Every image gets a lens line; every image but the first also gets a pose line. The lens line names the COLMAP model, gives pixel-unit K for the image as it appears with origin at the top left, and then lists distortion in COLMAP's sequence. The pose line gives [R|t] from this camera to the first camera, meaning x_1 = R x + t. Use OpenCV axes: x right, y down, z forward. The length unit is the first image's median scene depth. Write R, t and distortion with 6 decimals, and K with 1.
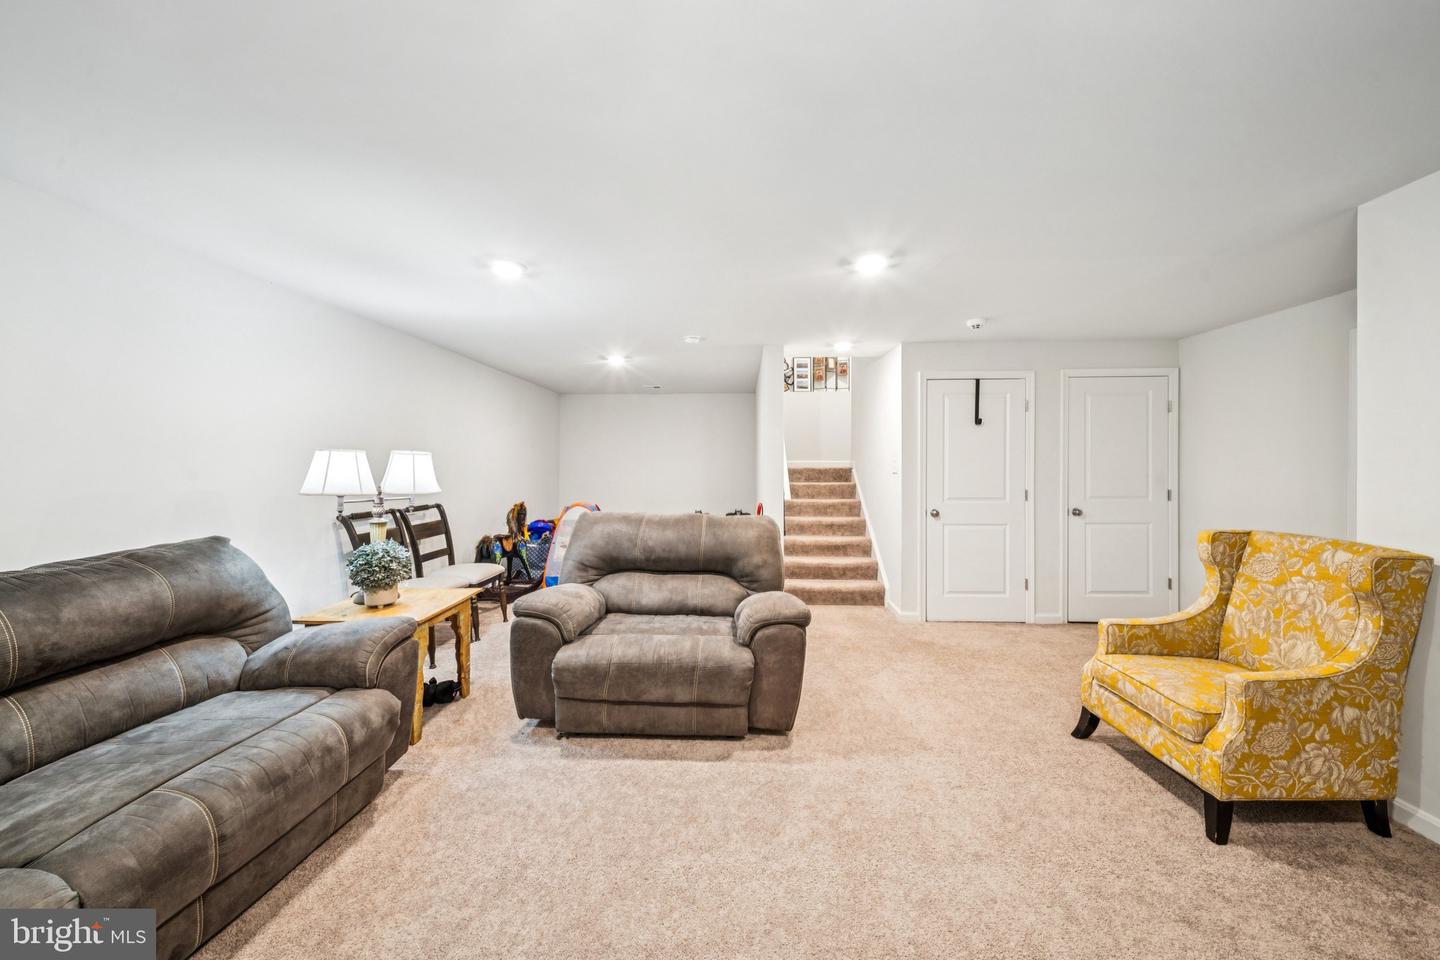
lens RADIAL K [[512.6, 0, 710.6], [0, 512.6, 467.6], [0, 0, 1]] dist [0.000169, -0.002830]
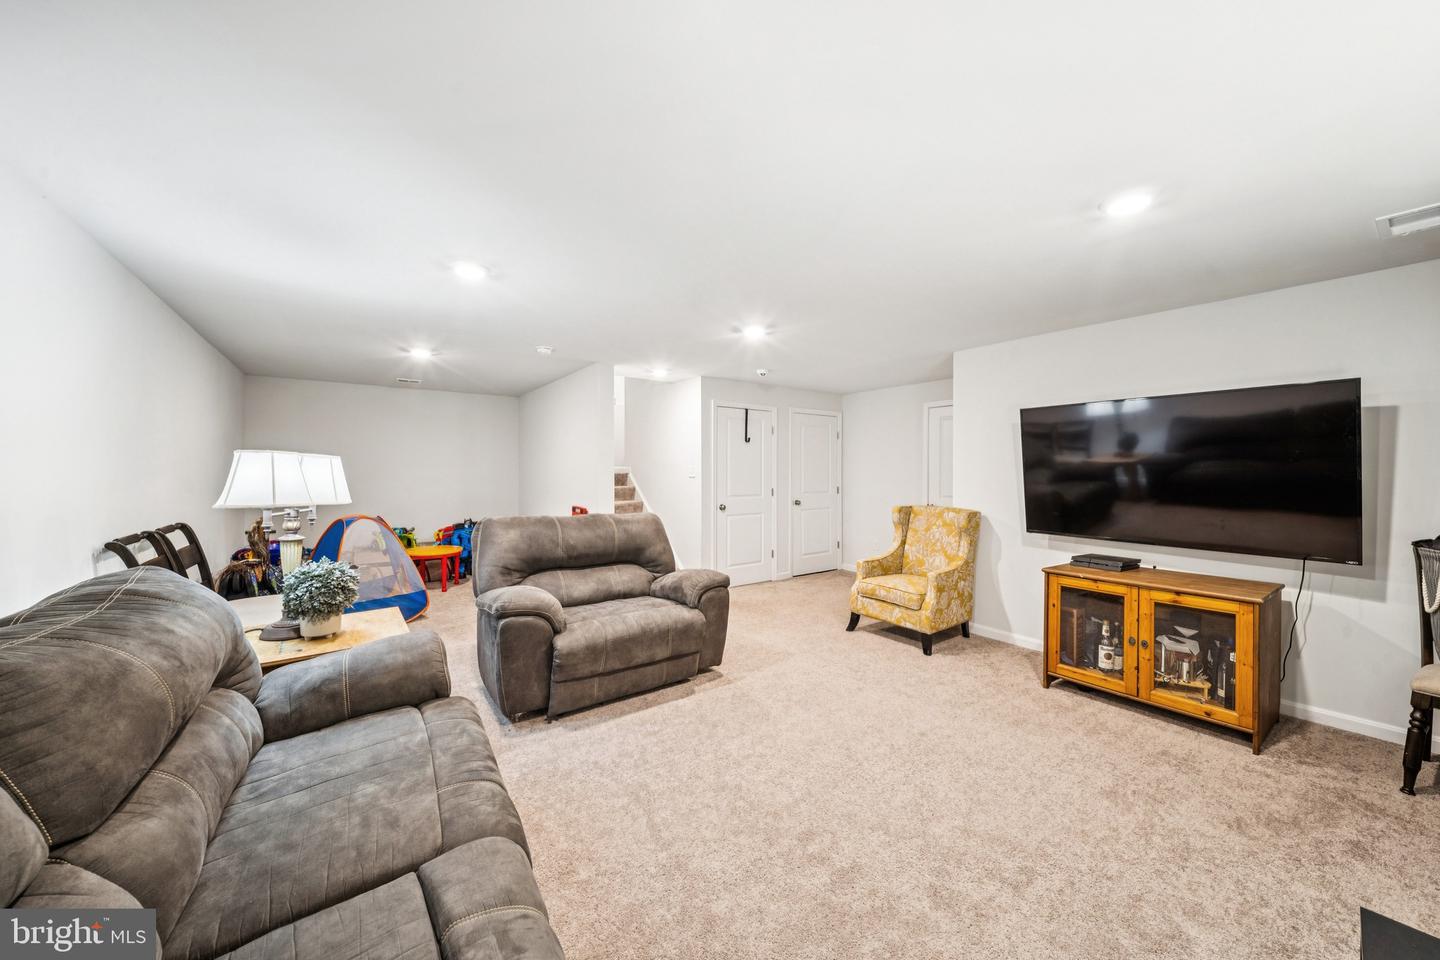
lens RADIAL K [[512.6, 0, 720.0], [0, 512.6, 479.0], [0, 0, 1]] dist [0.000169, -0.002830]
pose [[0.787106, -0.008046, 0.616765, -0.705833], [0.001131, 0.999932, 0.011601, -0.000165], [-0.616817, -0.008434, 0.787062, -0.078138]]
